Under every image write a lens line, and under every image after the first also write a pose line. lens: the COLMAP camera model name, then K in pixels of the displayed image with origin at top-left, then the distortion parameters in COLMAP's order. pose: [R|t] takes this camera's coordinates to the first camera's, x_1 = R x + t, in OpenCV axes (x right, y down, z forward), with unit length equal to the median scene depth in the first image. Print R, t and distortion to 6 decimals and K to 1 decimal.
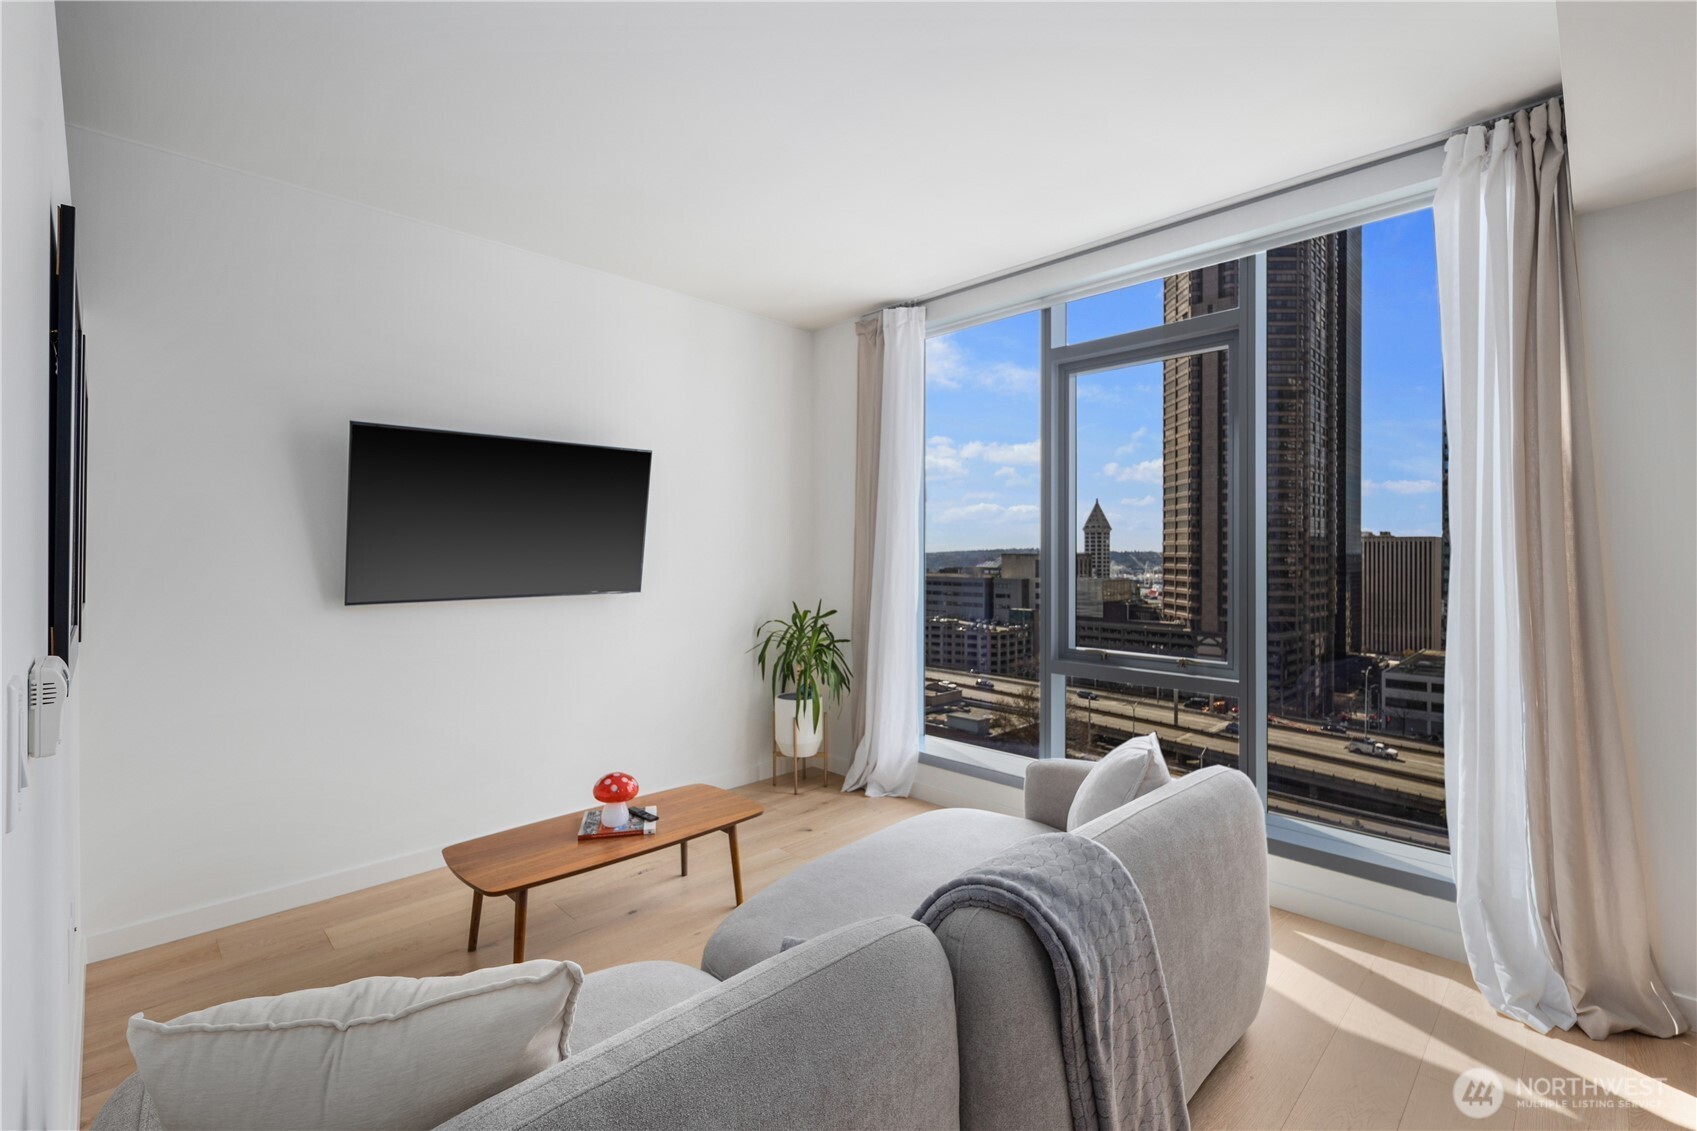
lens RADIAL K [[746.2, 0, 851.1], [0, 746.2, 553.1], [0, 0, 1]] dist [0.004687, -0.001051]
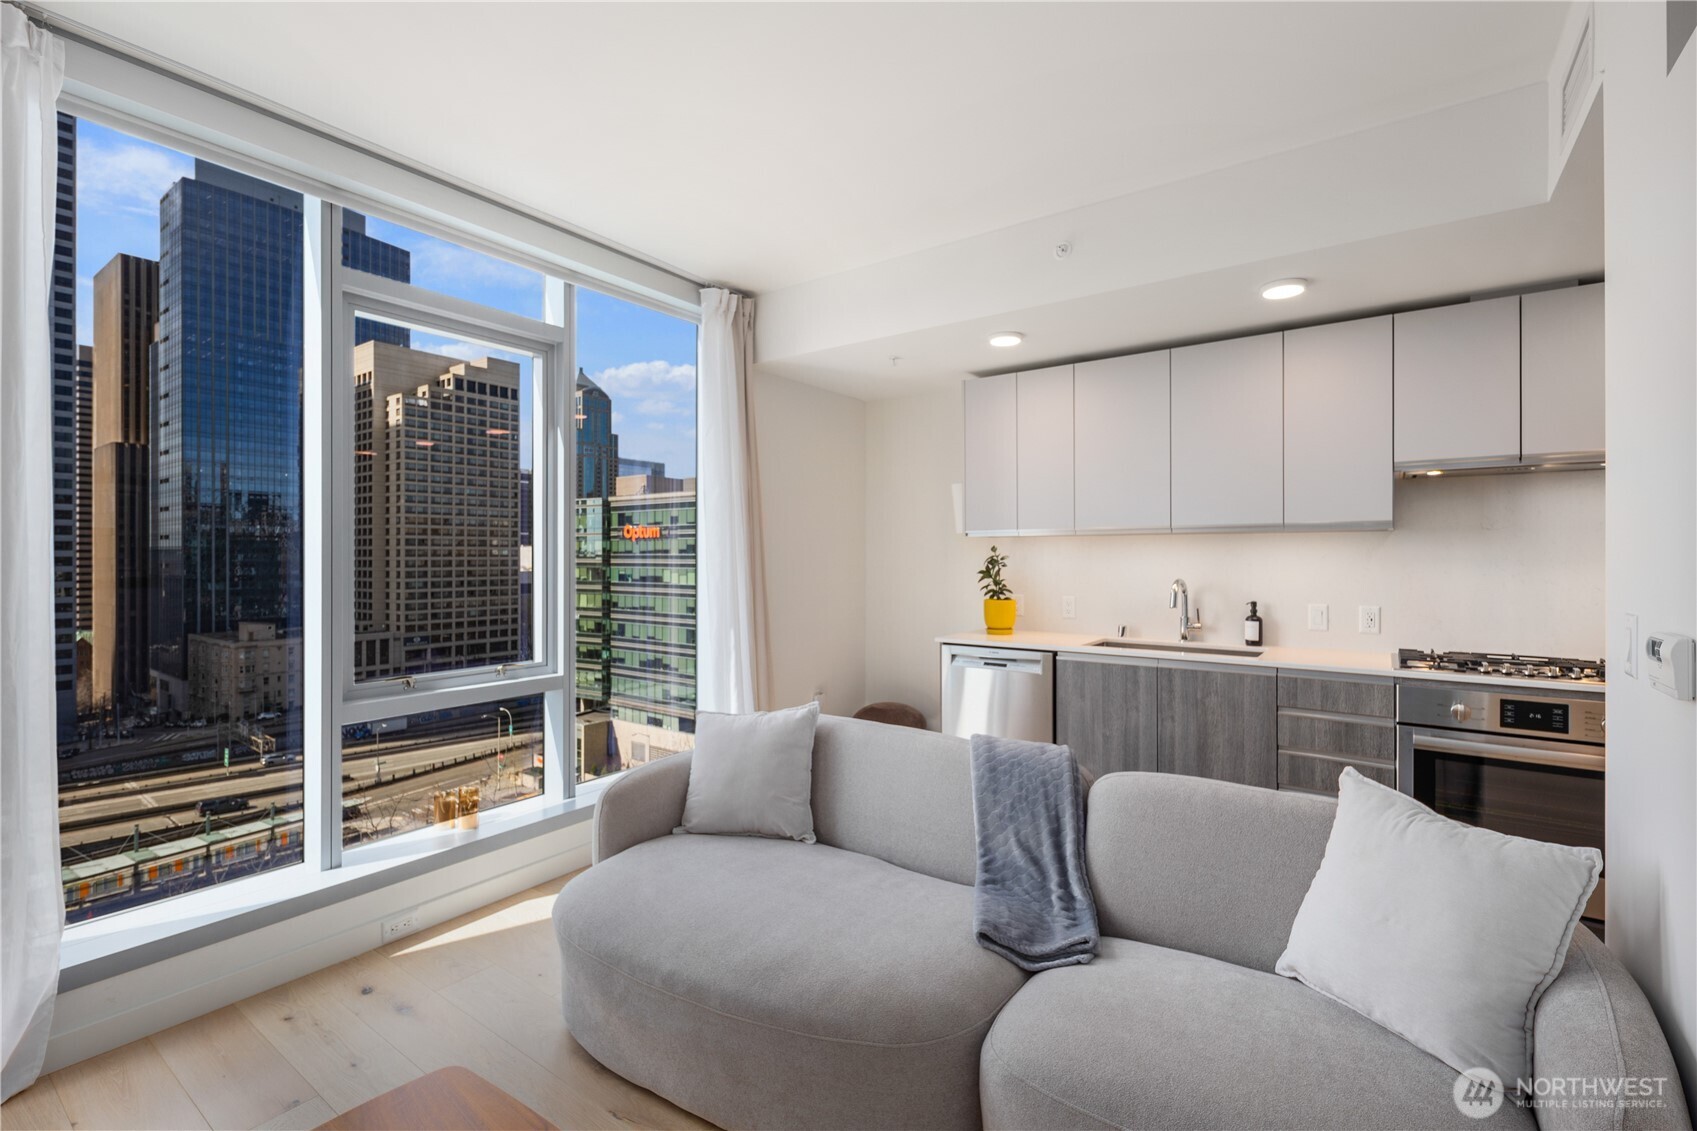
lens RADIAL K [[746.2, 0, 851.1], [0, 746.2, 553.1], [0, 0, 1]] dist [0.004687, -0.001051]
pose [[-0.158409, 0.004035, 0.987365, -0.766251], [-0.000547, 0.999991, -0.004174, -0.000262], [-0.987373, -0.001201, -0.158405, 0.947653]]
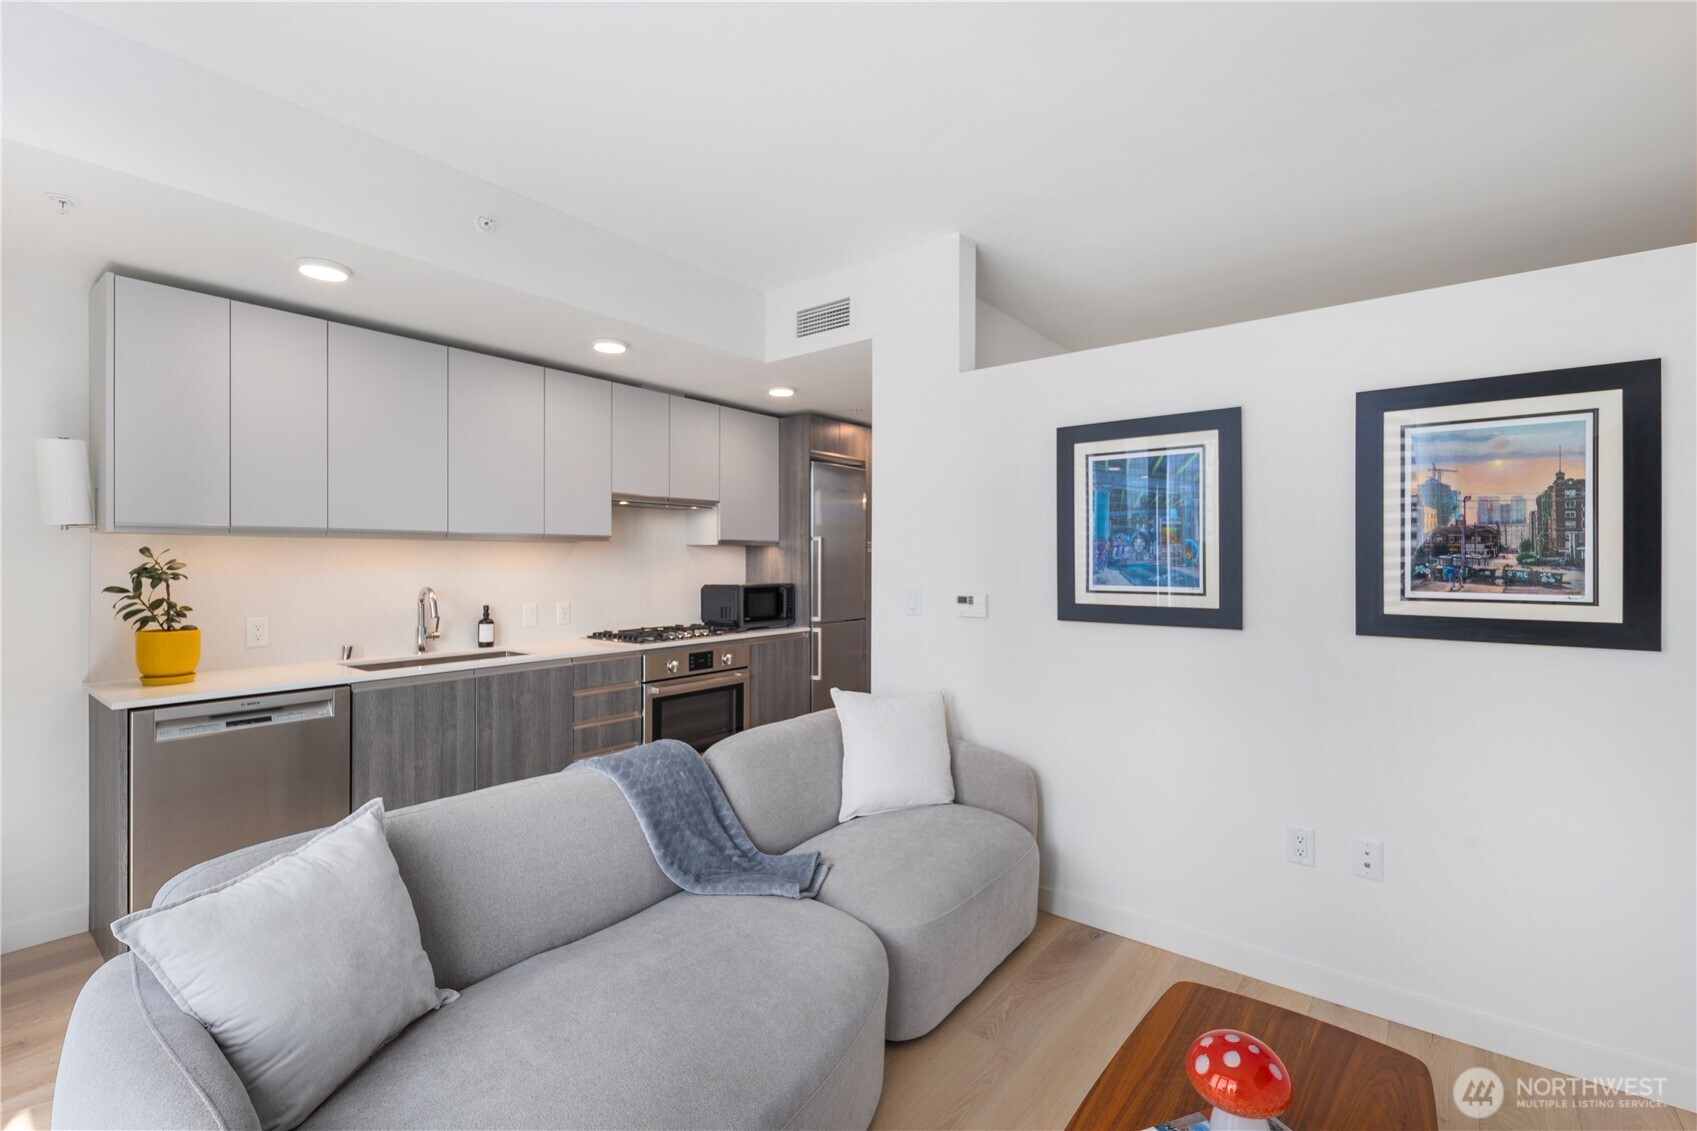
lens RADIAL K [[746.2, 0, 851.1], [0, 746.2, 553.1], [0, 0, 1]] dist [0.004687, -0.001051]
pose [[-0.993421, -0.000892, -0.114513, -0.025211], [0.000155, 0.999958, -0.009127, -0.005881], [0.114517, -0.009084, -0.993380, 1.561064]]
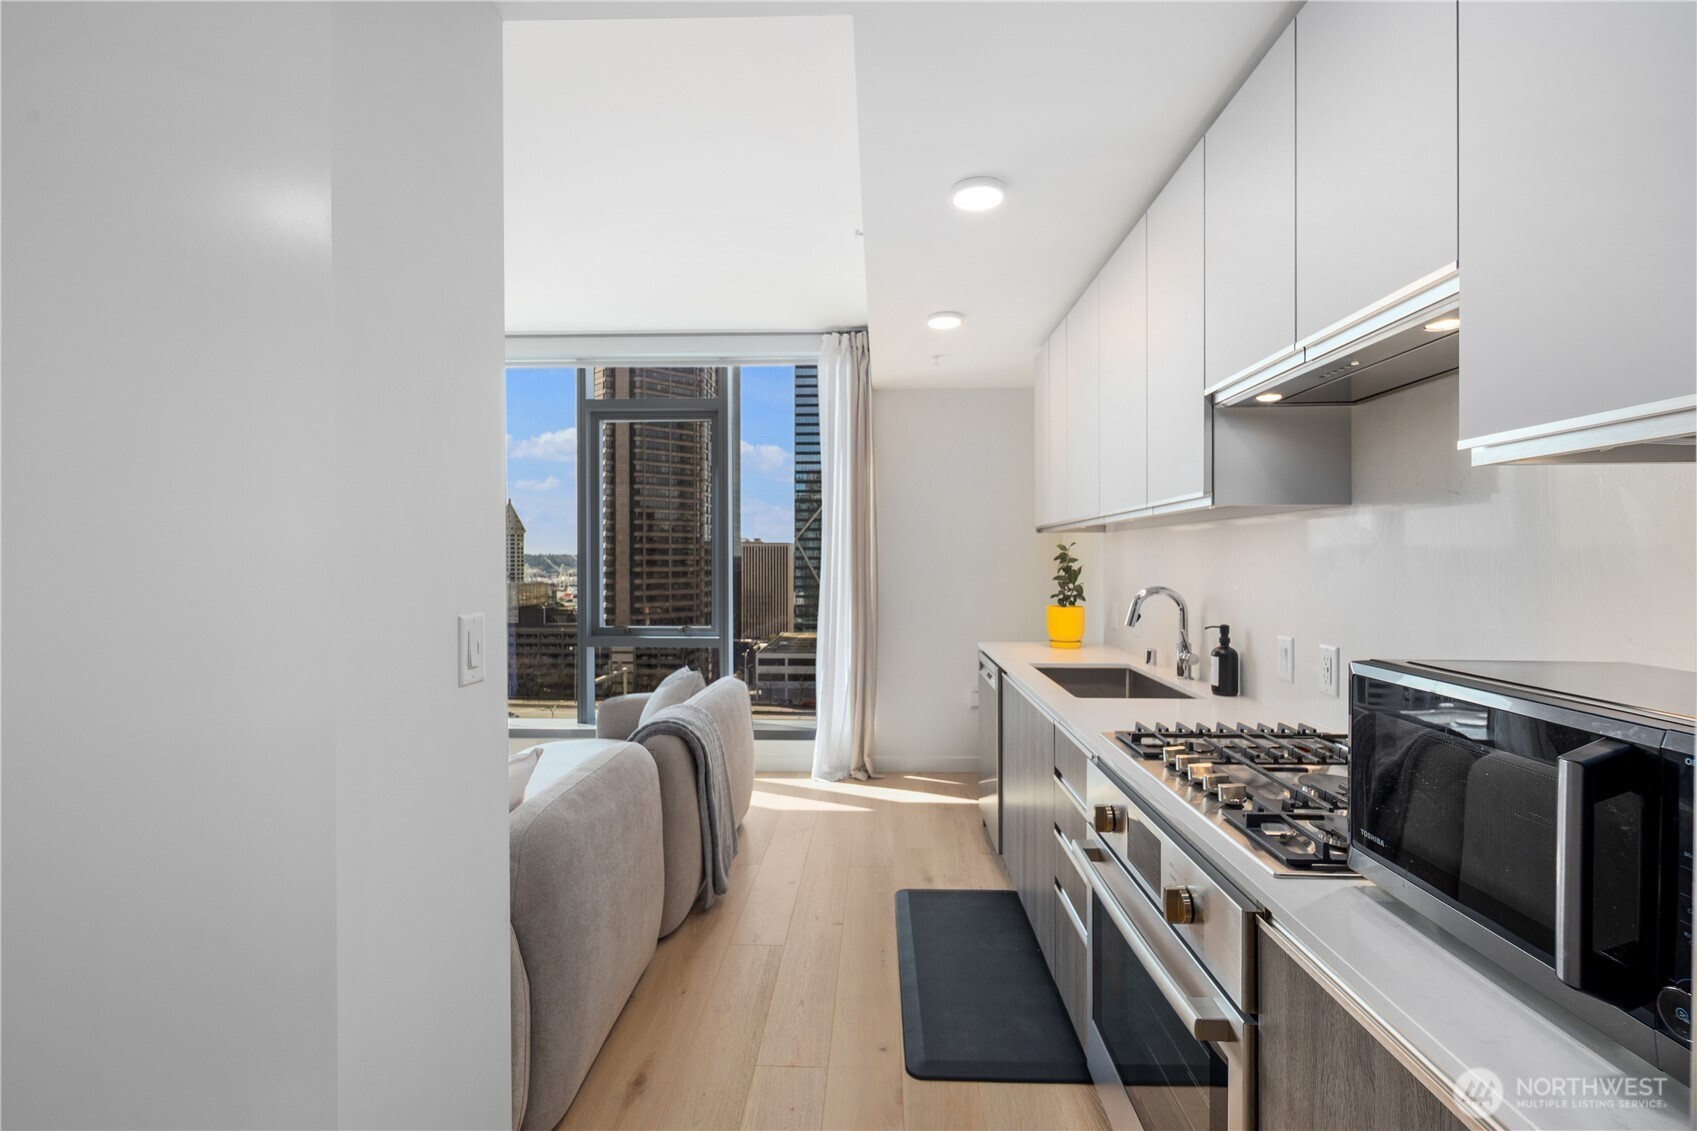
lens RADIAL K [[747.7, 0, 852.2], [0, 747.7, 556.6], [0, 0, 1]] dist [-0.000170, -0.000522]
pose [[0.734326, -0.000953, 0.678796, -0.424602], [0.000378, 0.999999, 0.000996, 0.001254], [-0.678797, -0.000475, 0.734326, -0.425450]]
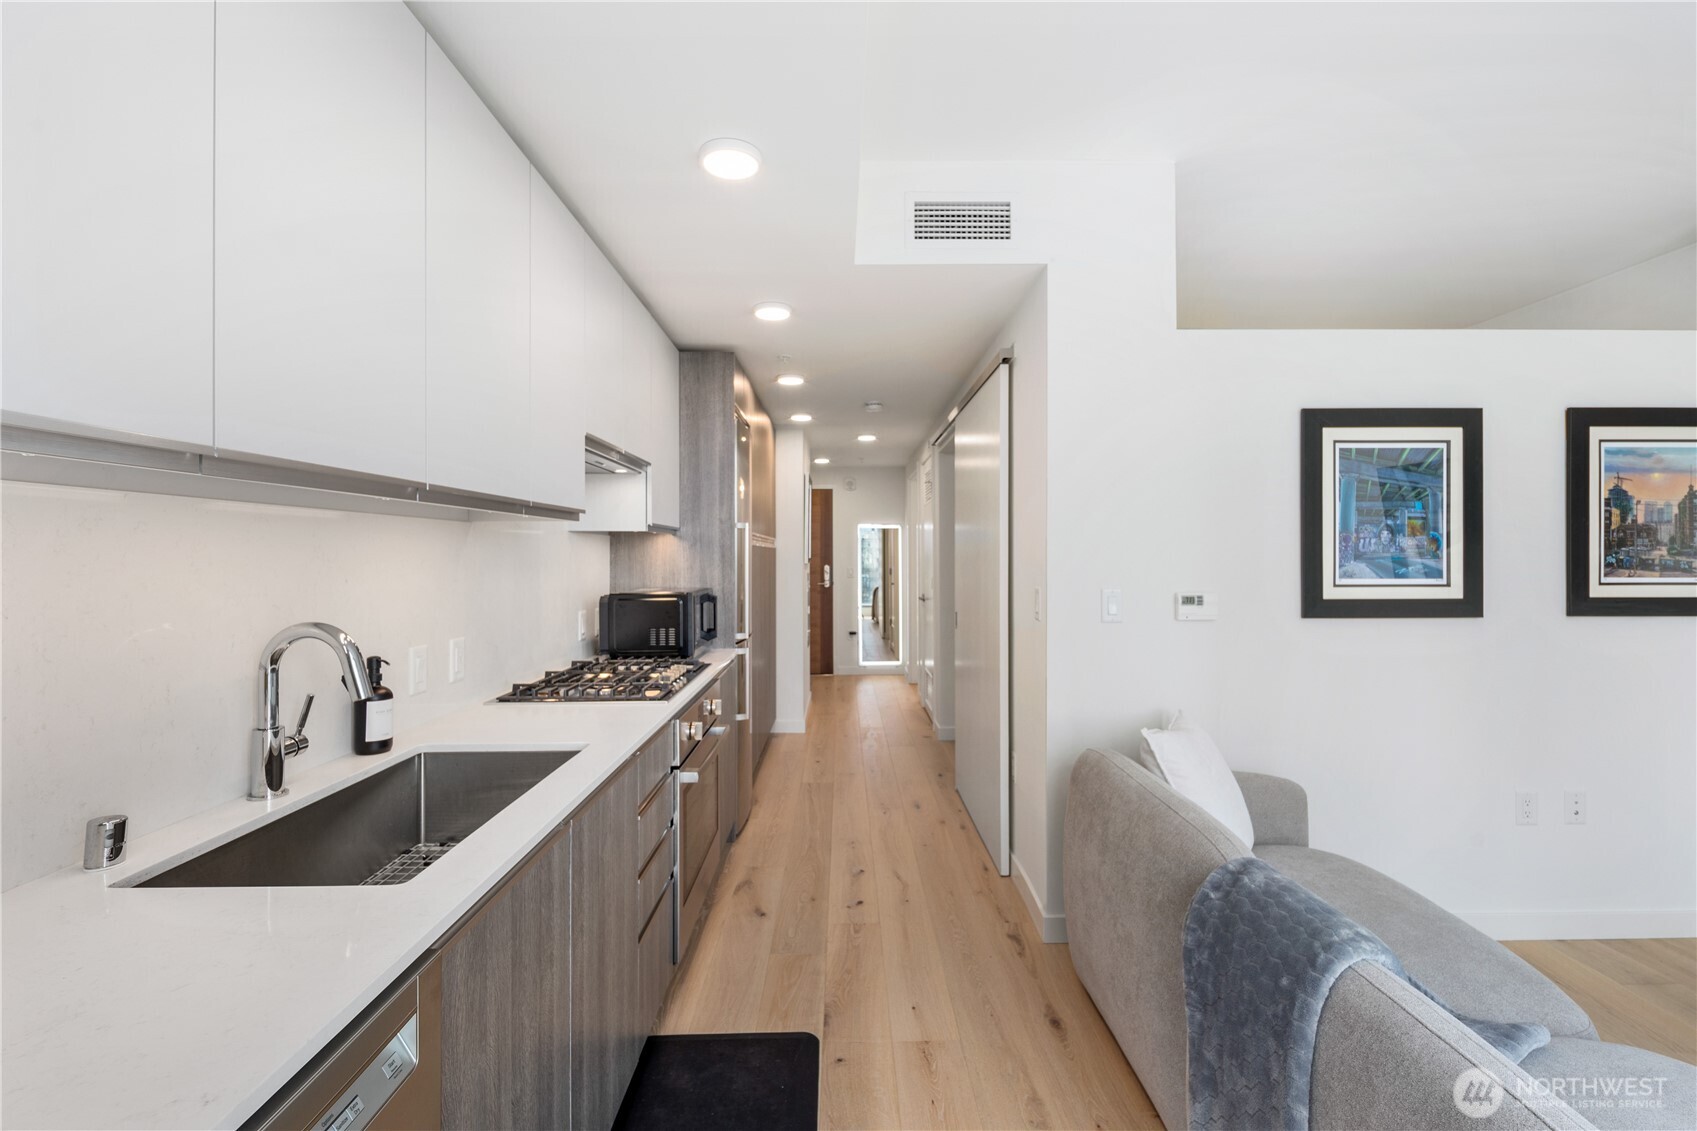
lens RADIAL K [[746.2, 0, 851.1], [0, 746.2, 553.1], [0, 0, 1]] dist [0.004687, -0.001051]
pose [[-0.699276, -0.001258, -0.714851, 0.730458], [0.003392, 0.999981, -0.005077, -0.001794], [0.714844, -0.005975, -0.699258, 0.735157]]
